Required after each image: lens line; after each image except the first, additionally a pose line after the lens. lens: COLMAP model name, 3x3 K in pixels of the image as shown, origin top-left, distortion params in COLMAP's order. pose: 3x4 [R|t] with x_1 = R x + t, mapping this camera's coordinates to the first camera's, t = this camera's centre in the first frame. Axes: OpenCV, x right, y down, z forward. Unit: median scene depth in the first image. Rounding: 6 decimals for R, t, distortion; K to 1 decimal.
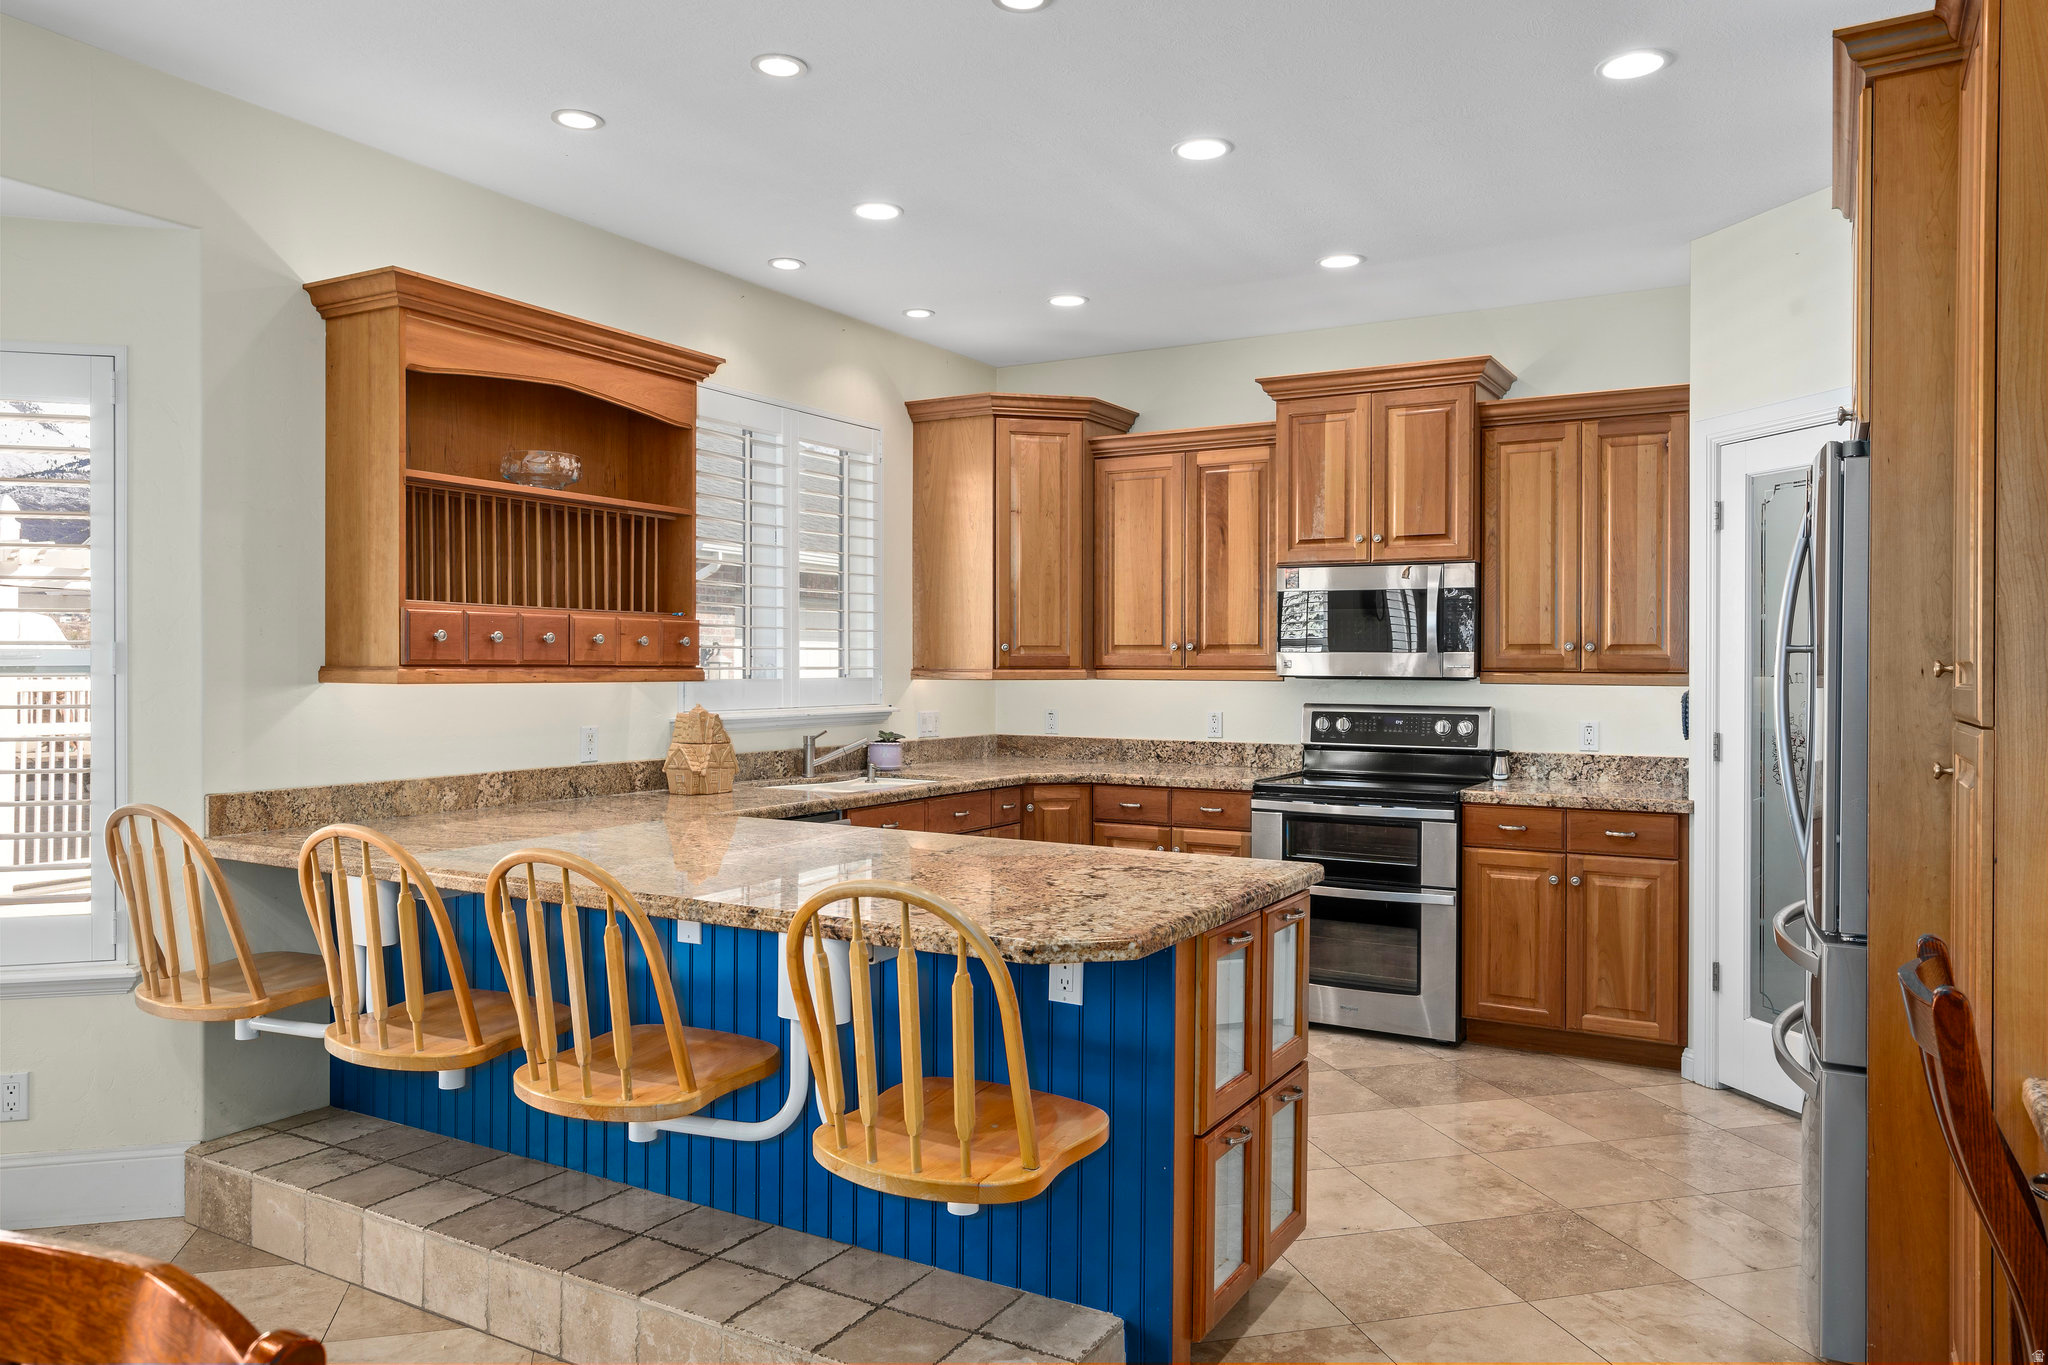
lens RADIAL K [[1381.9, 0, 1021.7], [0, 1381.9, 674.3], [0, 0, 1]] dist [0.002145, -0.001071]
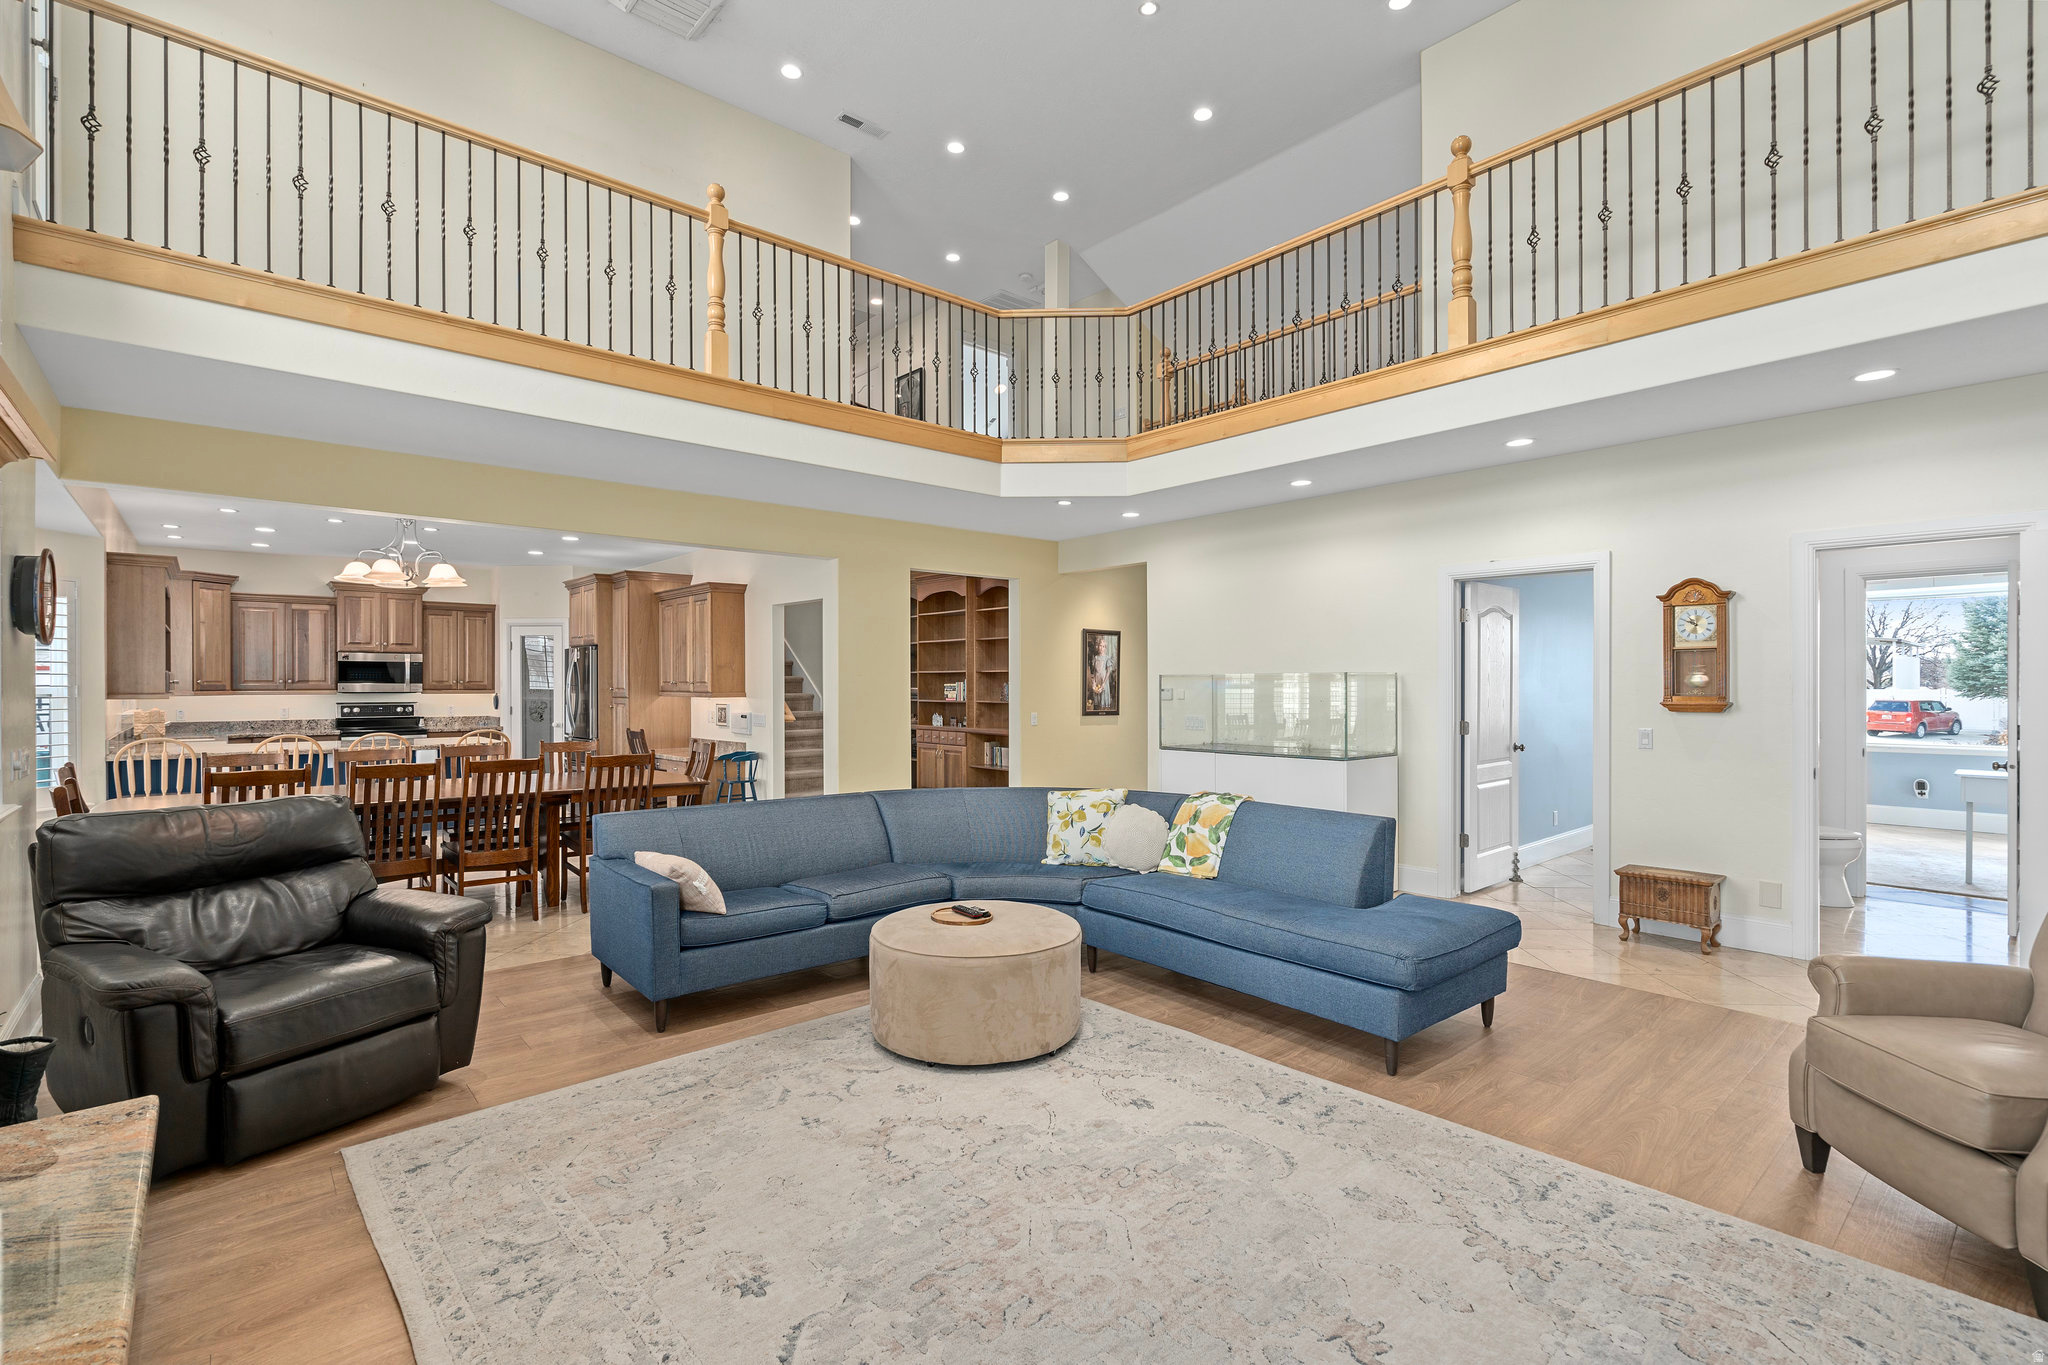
lens RADIAL K [[922.0, 0, 1031.3], [0, 922.0, 677.7], [0, 0, 1]] dist [-0.002129, -0.000008]
pose [[0.311276, 0.001439, 0.950318, -1.196545], [0.010983, 0.999927, -0.005112, -0.003016], [-0.950256, 0.012028, 0.311237, -0.912442]]
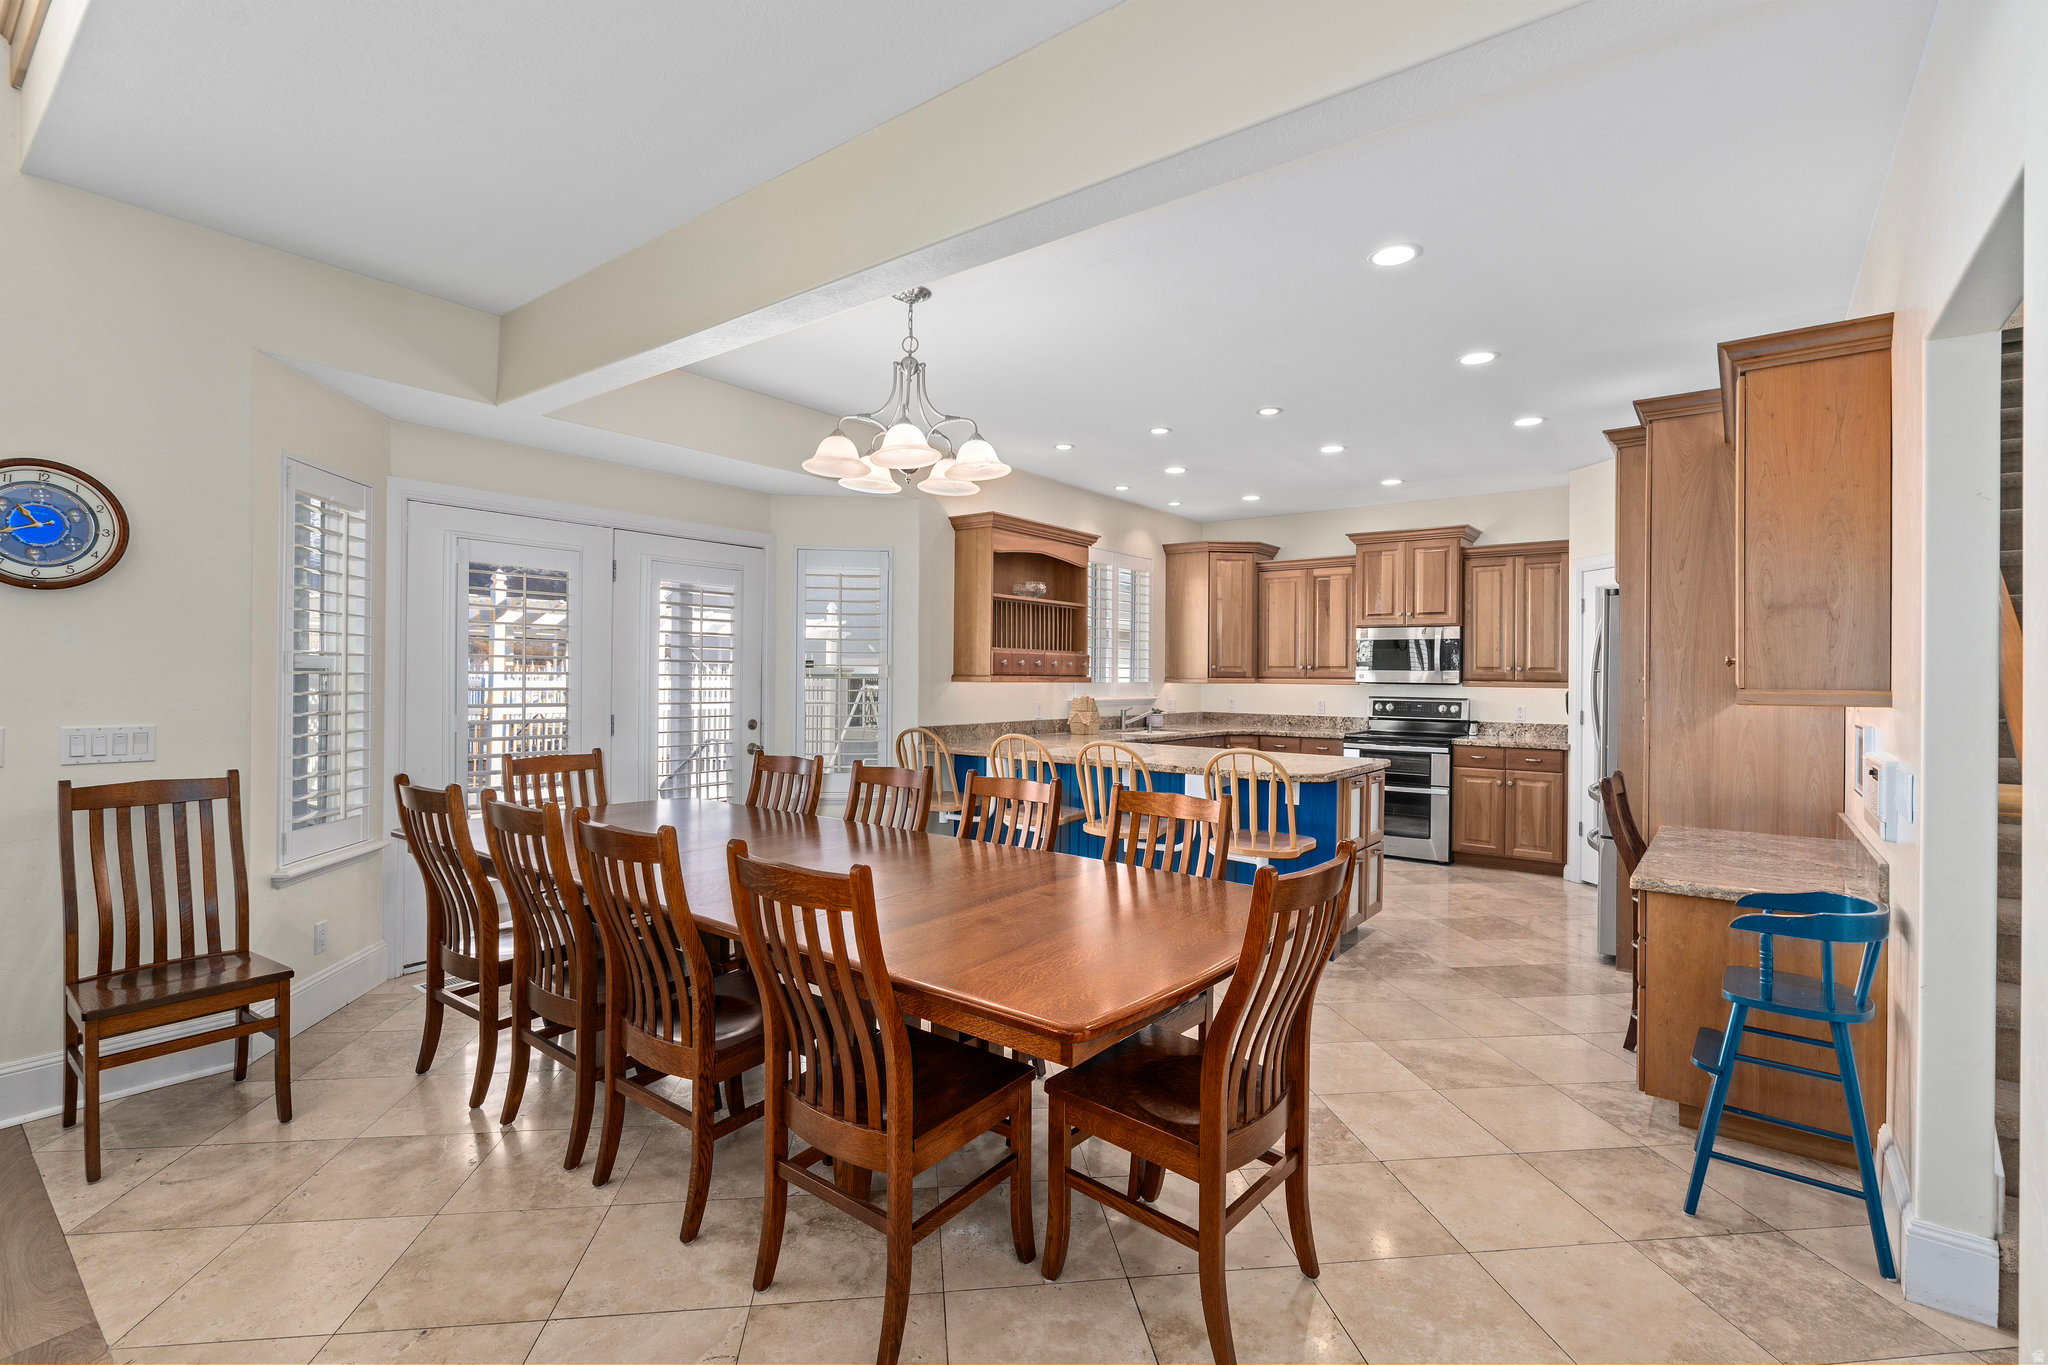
lens RADIAL K [[922.0, 0, 1031.3], [0, 922.0, 677.7], [0, 0, 1]] dist [-0.002129, -0.000008]
pose [[0.992273, 0.005532, -0.123951, -0.126431], [-0.006149, 0.999971, -0.004600, 0.004120], [0.123922, 0.005327, 0.992278, -0.415850]]
